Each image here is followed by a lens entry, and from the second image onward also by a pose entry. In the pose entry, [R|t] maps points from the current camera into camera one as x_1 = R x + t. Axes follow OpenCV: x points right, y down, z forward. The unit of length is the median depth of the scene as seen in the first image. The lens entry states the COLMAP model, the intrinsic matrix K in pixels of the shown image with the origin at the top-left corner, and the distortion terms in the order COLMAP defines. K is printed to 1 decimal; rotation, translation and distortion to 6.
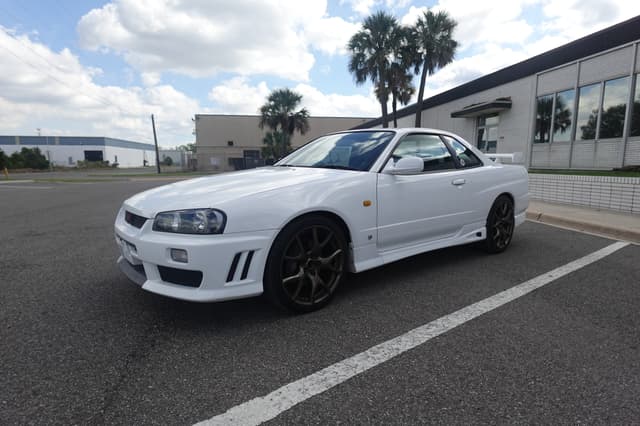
lens RADIAL K [[360.4, 0, 320.4], [0, 360.4, 211.3], [0, 0, 1]] dist [-0.000386, 0.001522]
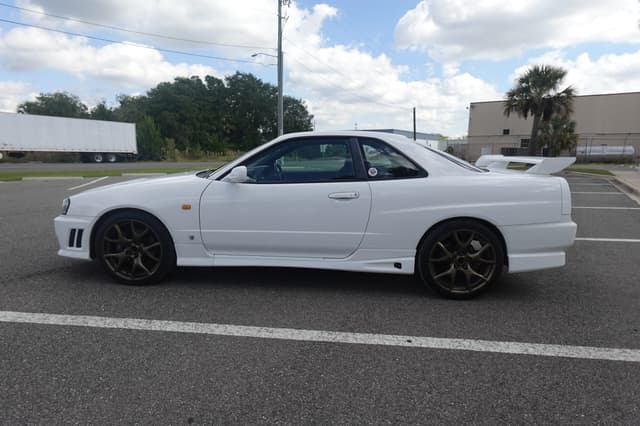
lens RADIAL K [[360.4, 0, 321.8], [0, 360.4, 216.9], [0, 0, 1]] dist [-0.000386, 0.001522]
pose [[0.732476, 0.128306, -0.668593, 0.145634], [-0.098587, 0.991719, 0.082308, -0.015351], [0.673617, 0.005626, 0.739059, 0.055995]]
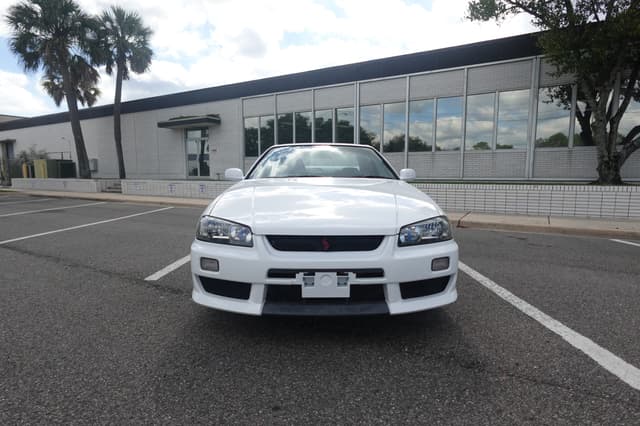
lens RADIAL K [[360.4, 0, 318.9], [0, 360.4, 212.0], [0, 0, 1]] dist [-0.000386, 0.001522]
pose [[0.629845, -0.084847, 0.772073, -0.129543], [0.105507, 0.994148, 0.023181, -0.007905], [-0.769522, 0.066859, 0.635111, 0.057488]]
